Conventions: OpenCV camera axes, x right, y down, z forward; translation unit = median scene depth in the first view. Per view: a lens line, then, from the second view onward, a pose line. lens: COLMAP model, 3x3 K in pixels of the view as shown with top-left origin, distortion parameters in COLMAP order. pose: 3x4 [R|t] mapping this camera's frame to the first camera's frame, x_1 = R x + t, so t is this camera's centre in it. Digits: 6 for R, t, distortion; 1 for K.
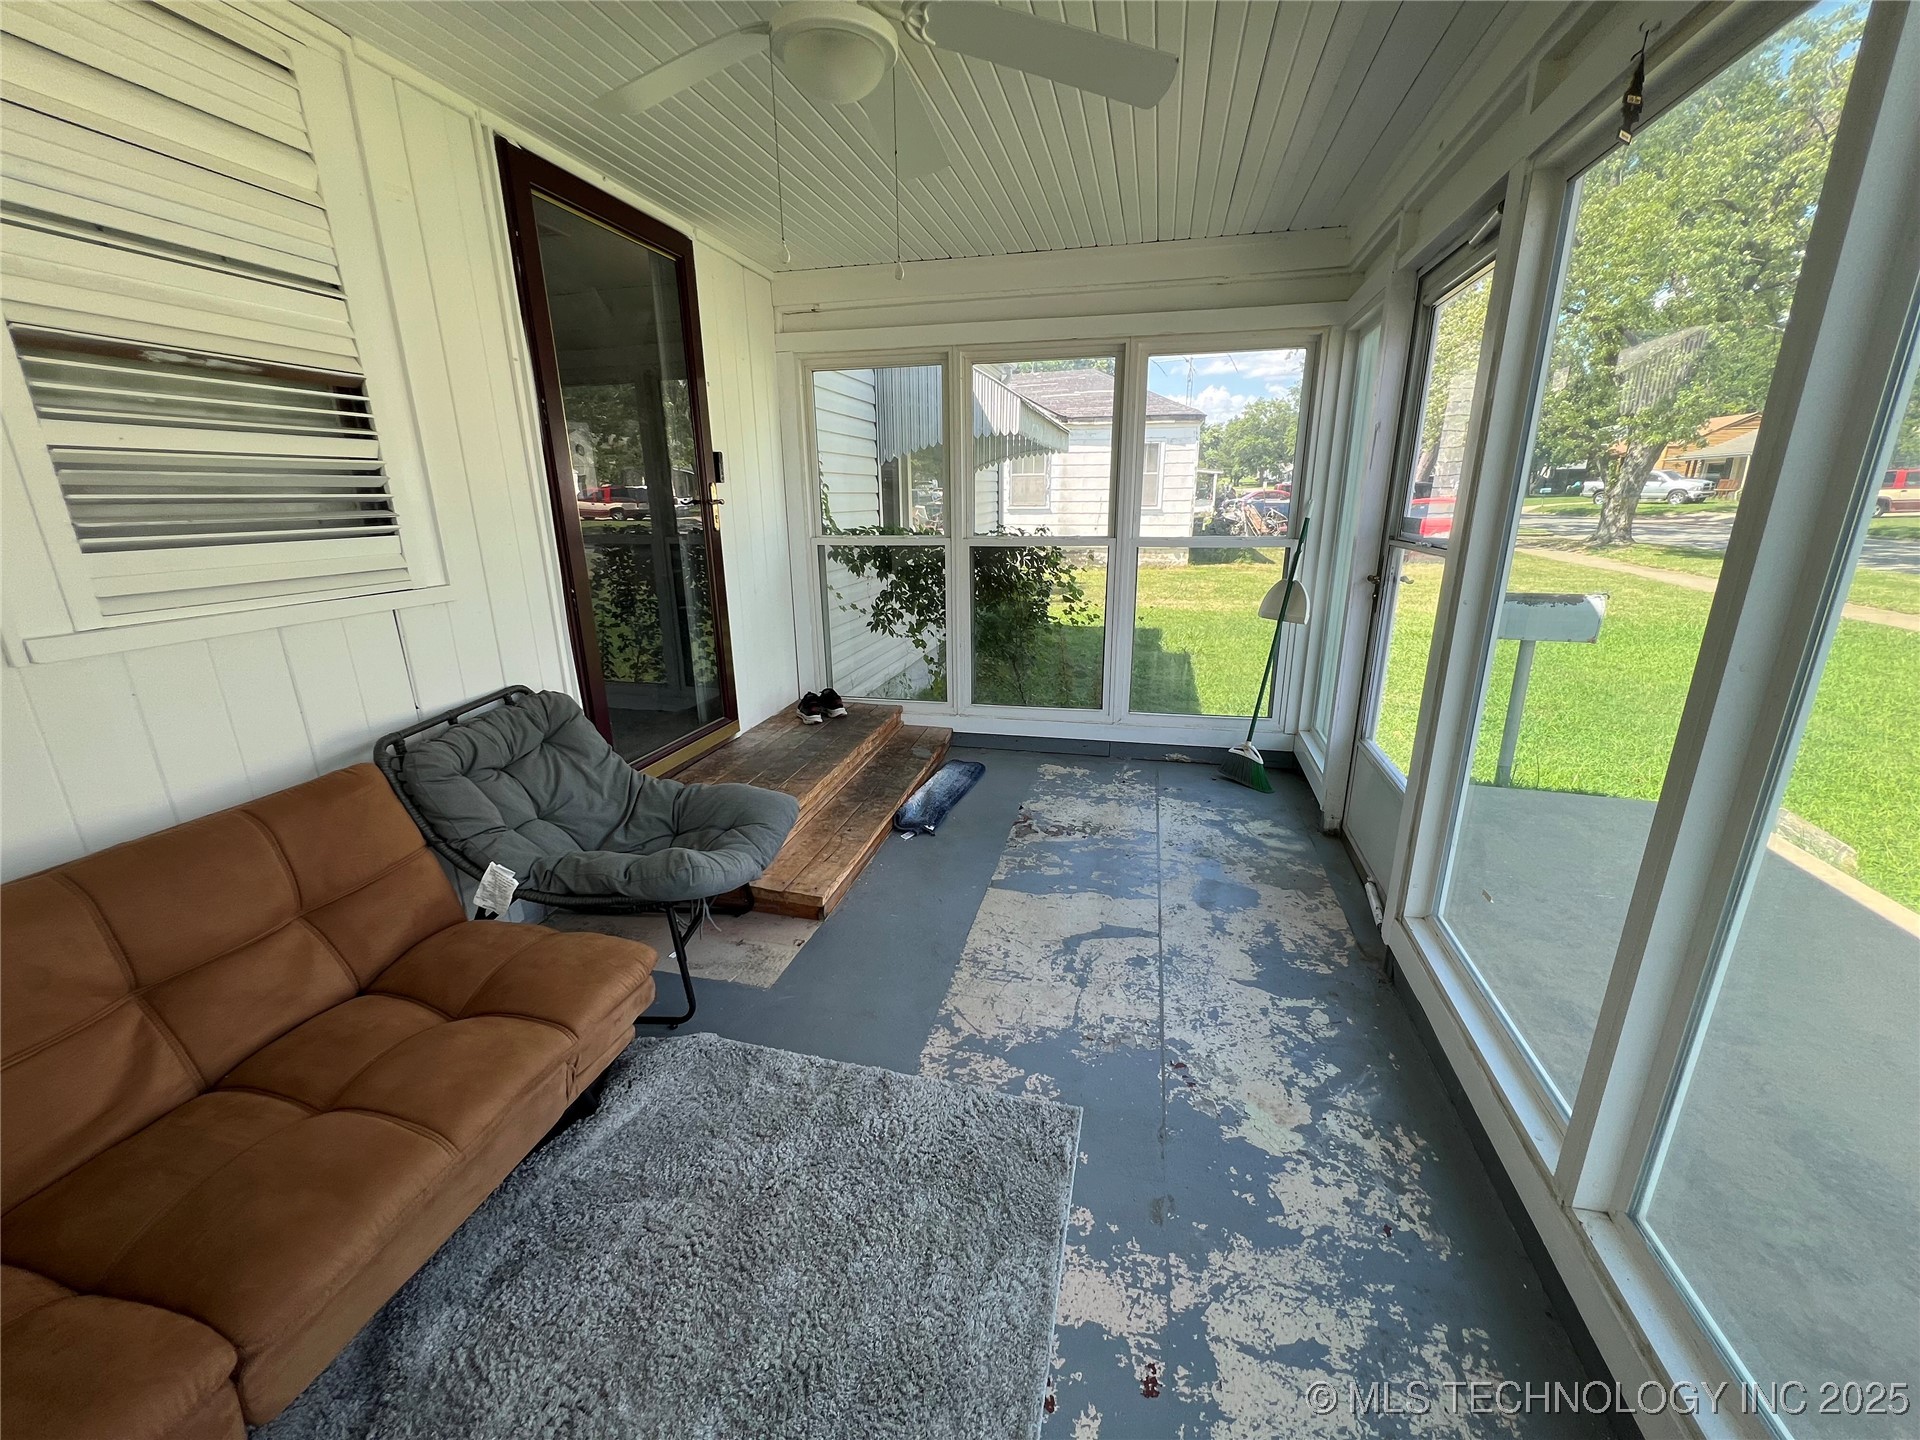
lens RADIAL K [[768.0, 0, 960.0], [0, 768.0, 720.0], [0, 0, 1]] dist [-0.000294, -0.000165]
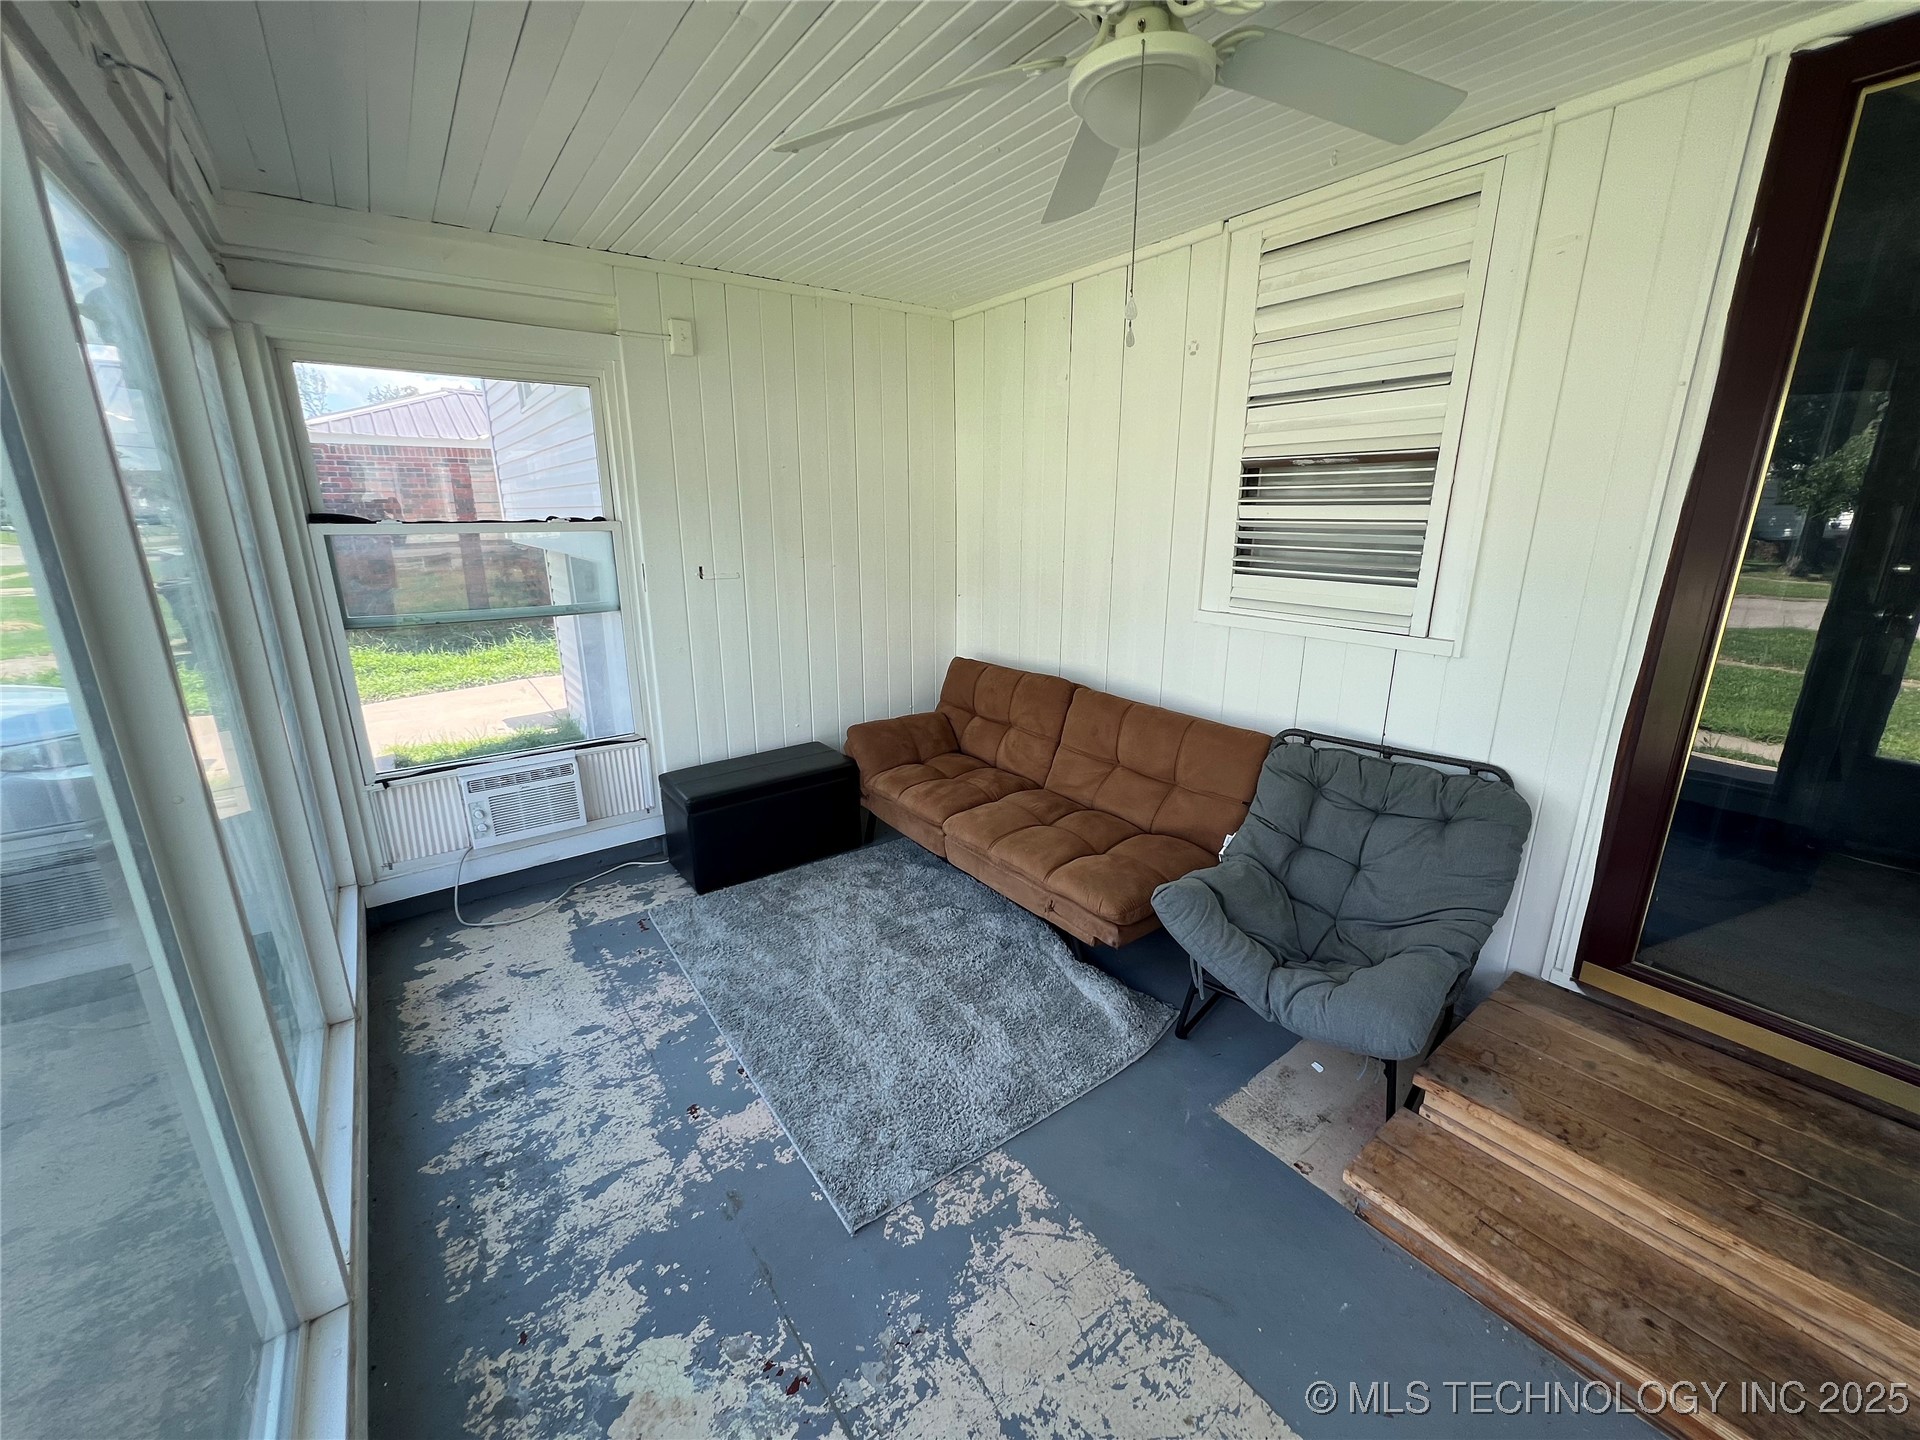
lens RADIAL K [[768.0, 0, 960.0], [0, 768.0, 720.0], [0, 0, 1]] dist [-0.000294, -0.000165]
pose [[-0.638666, 0.213603, -0.739242, 0.694544], [-0.211485, 0.874976, 0.435535, -0.517234], [0.739851, 0.434500, -0.513644, 1.442770]]
